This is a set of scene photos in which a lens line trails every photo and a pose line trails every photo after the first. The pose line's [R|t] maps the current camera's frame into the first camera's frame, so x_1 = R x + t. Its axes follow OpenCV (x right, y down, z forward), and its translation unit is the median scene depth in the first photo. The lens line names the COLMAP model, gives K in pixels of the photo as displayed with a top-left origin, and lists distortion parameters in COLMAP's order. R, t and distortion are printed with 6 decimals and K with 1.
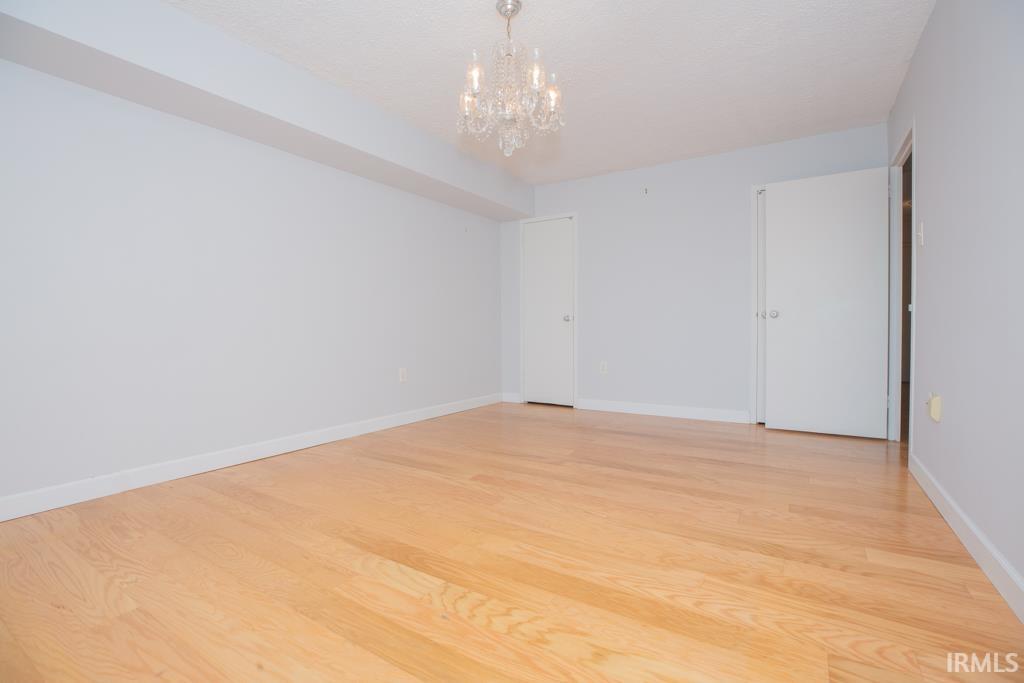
lens RADIAL K [[476.2, 0, 502.6], [0, 476.2, 341.0], [0, 0, 1]] dist [-0.029859, 0.000756]
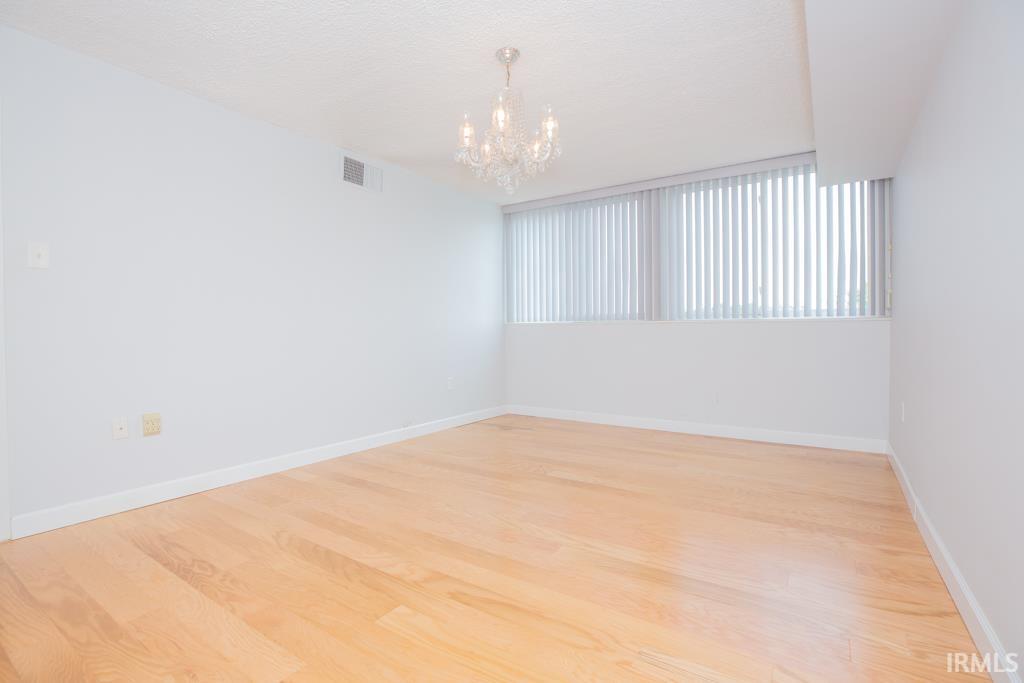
lens RADIAL K [[476.2, 0, 502.6], [0, 476.2, 341.0], [0, 0, 1]] dist [-0.029859, 0.000756]
pose [[-0.999748, 0.008731, 0.020697, 0.010865], [0.009821, 0.998539, 0.053133, -0.102601], [-0.020203, 0.053323, -0.998373, 1.831811]]
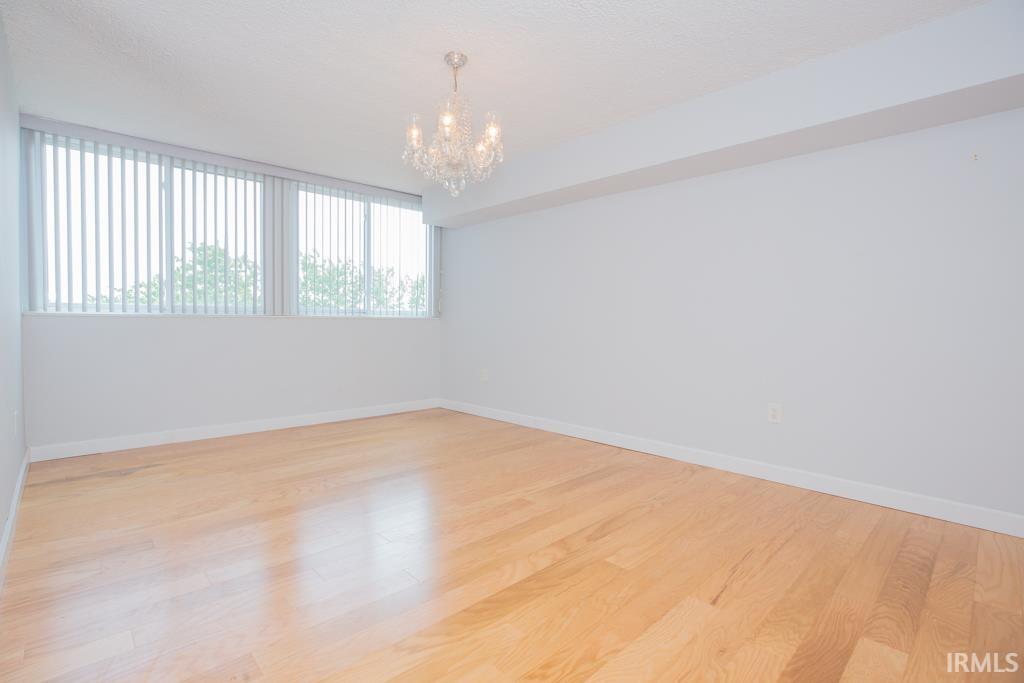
lens RADIAL K [[476.2, 0, 502.6], [0, 476.2, 341.0], [0, 0, 1]] dist [-0.029859, 0.000756]
pose [[-0.245661, 0.039423, -0.968554, 0.941405], [-0.030415, 0.998367, 0.048351, -0.099009], [0.968878, 0.041337, -0.244061, 1.223888]]
